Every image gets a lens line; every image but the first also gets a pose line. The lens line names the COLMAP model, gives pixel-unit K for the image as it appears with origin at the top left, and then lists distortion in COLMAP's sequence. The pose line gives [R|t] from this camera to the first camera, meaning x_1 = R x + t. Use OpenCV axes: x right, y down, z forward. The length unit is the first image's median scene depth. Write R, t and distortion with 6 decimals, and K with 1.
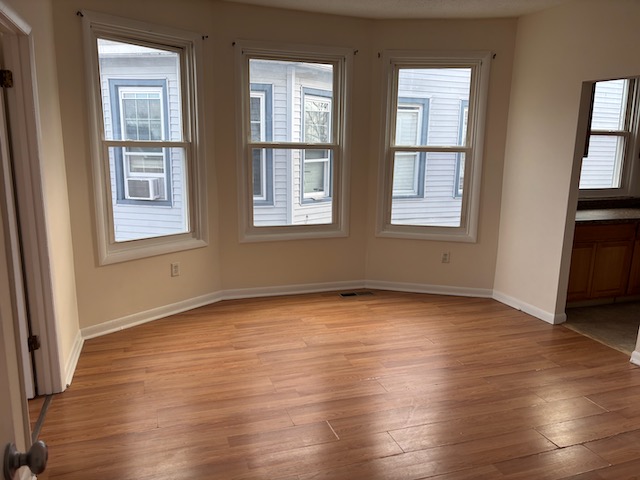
lens RADIAL K [[480.6, 0, 314.3], [0, 480.6, 240.3], [0, 0, 1]] dist [0.011137, -0.010026]
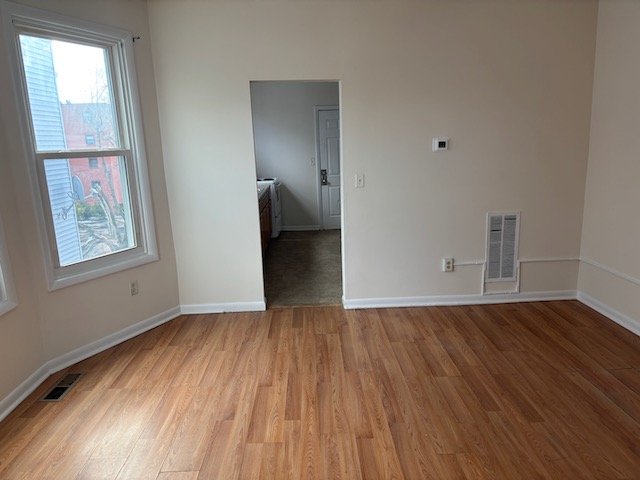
lens RADIAL K [[480.6, 0, 320.3], [0, 480.6, 236.4], [0, 0, 1]] dist [0.011137, -0.010026]
pose [[0.308316, -0.213830, 0.926940, -0.381309], [0.225220, 0.963115, 0.147263, -0.102778], [-0.924239, 0.163362, 0.345103, 0.467797]]
